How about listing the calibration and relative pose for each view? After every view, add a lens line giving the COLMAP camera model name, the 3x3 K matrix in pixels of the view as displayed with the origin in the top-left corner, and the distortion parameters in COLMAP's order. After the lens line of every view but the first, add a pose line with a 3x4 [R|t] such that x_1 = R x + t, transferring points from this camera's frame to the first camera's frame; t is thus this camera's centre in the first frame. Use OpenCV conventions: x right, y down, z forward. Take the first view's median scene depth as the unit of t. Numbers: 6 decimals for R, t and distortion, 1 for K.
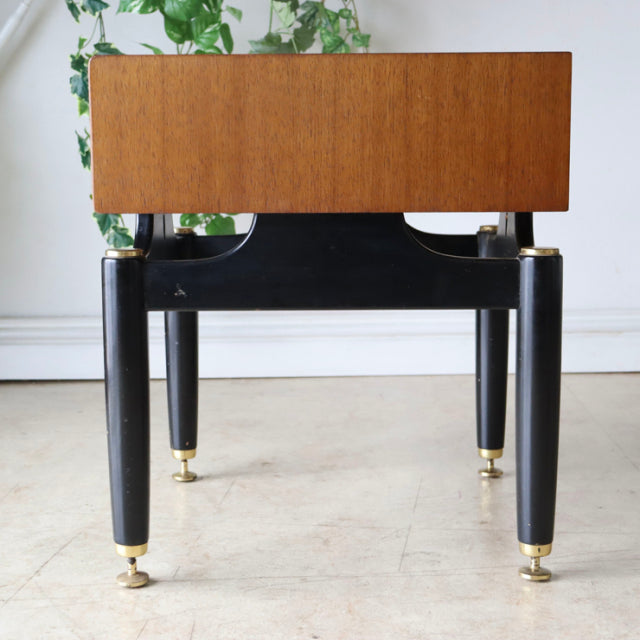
lens RADIAL K [[1288.0, 0, 280.9], [0, 1288.0, 352.4], [0, 0, 1]] dist [-0.048085, -0.137172]
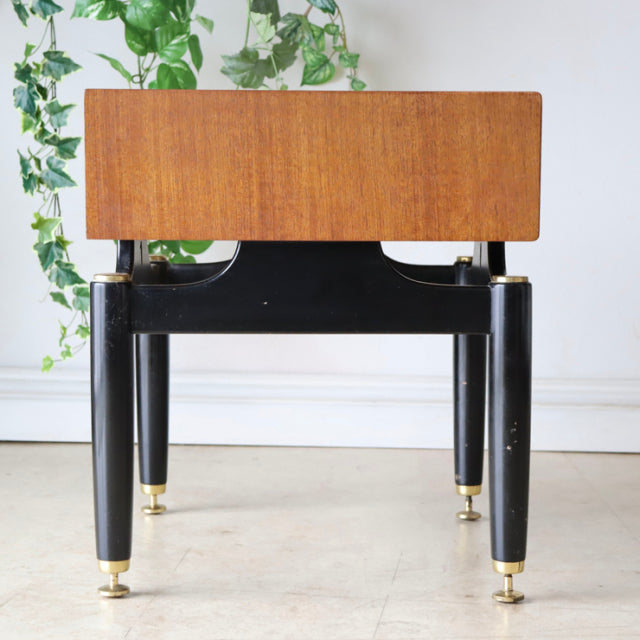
lens RADIAL K [[1198.3, 0, 317.2], [0, 1198.3, 293.5], [0, 0, 1]] dist [-0.047096, 0.050348]
pose [[0.998606, 0.035455, 0.039100, 0.014466], [-0.033056, 0.997627, -0.060402, -0.033674], [-0.041149, 0.059025, 0.997408, 0.192272]]
